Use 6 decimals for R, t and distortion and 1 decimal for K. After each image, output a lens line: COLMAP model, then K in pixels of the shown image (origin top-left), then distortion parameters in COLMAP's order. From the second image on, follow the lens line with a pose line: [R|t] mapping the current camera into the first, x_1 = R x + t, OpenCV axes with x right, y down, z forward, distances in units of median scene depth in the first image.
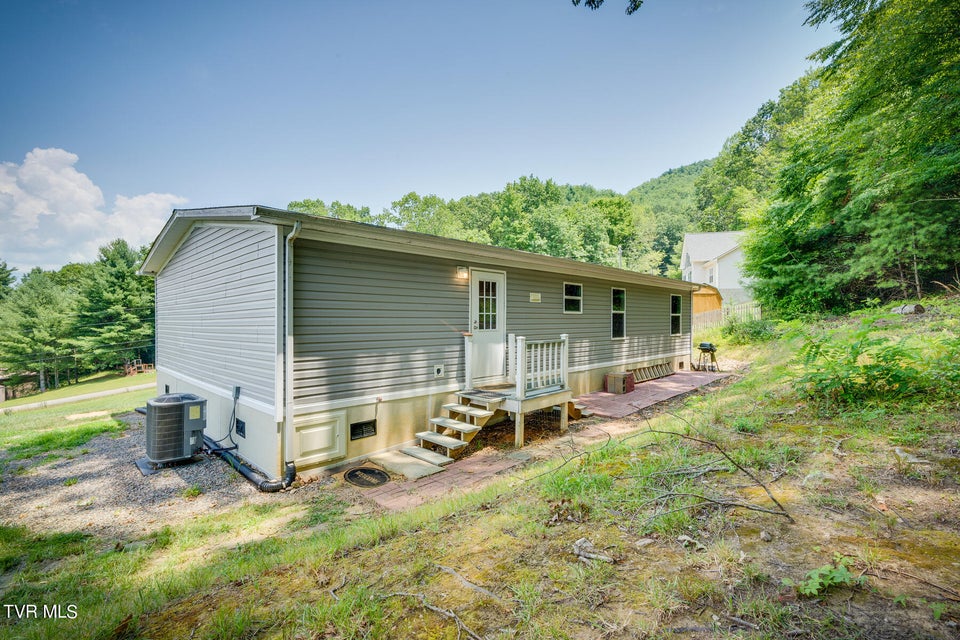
lens RADIAL K [[435.9, 0, 475.2], [0, 435.9, 324.5], [0, 0, 1]] dist [-0.013932, 0.003002]
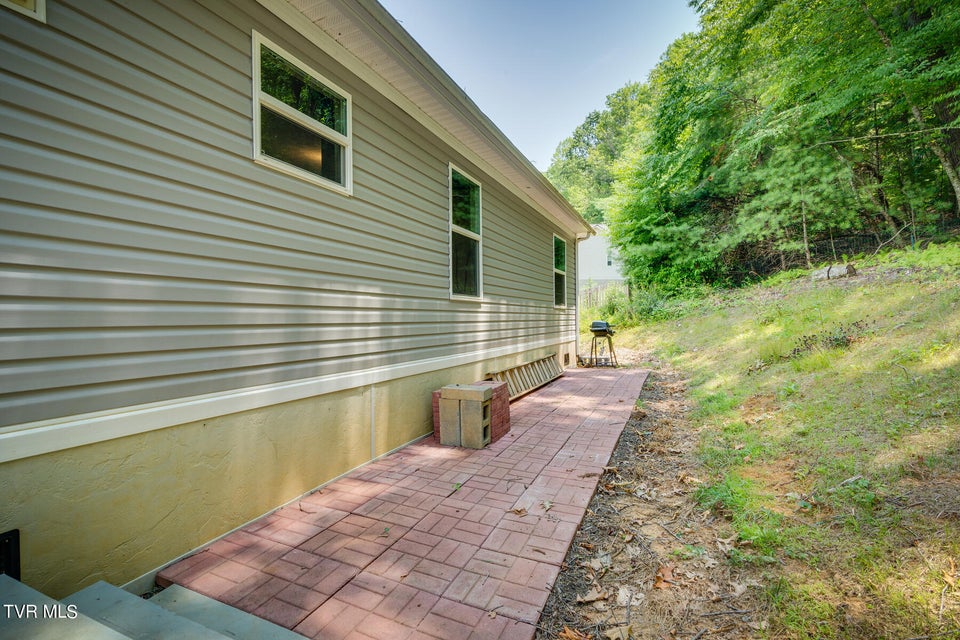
lens RADIAL K [[435.9, 0, 474.8], [0, 435.9, 322.6], [0, 0, 1]] dist [-0.013932, 0.003002]
pose [[0.941051, -0.011381, 0.338073, 0.199126], [0.013417, 0.999903, -0.003686, 0.056977], [-0.337998, 0.008005, 0.941113, 0.617949]]
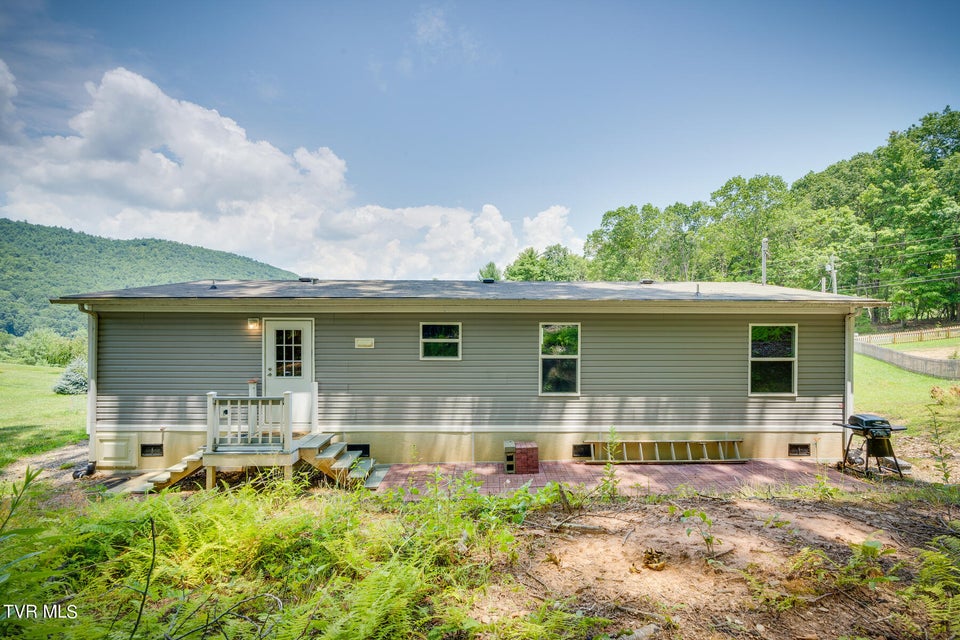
lens RADIAL K [[435.9, 0, 475.2], [0, 435.9, 320.4], [0, 0, 1]] dist [-0.013932, 0.003002]
pose [[0.712652, -0.001236, -0.701516, 0.731535], [-0.010148, 0.999876, -0.012070, -0.078152], [0.701444, 0.015720, 0.712551, 0.401964]]
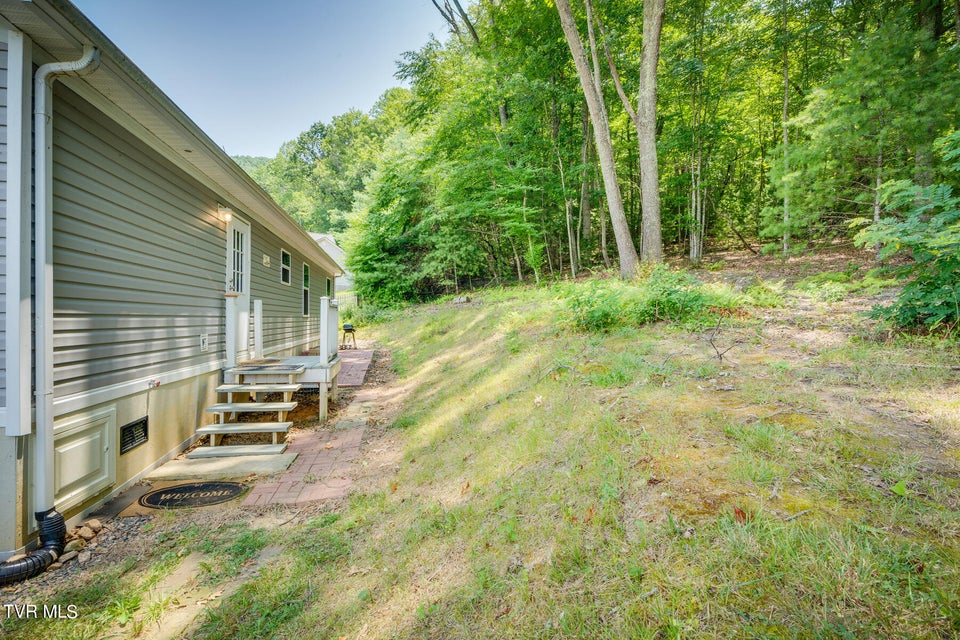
lens RADIAL K [[435.9, 0, 482.3], [0, 435.9, 318.2], [0, 0, 1]] dist [-0.013932, 0.003002]
pose [[0.549202, 0.000262, 0.835689, -0.265871], [0.006938, 0.999964, -0.004873, 0.045364], [-0.835661, 0.008474, 0.549181, 0.138857]]
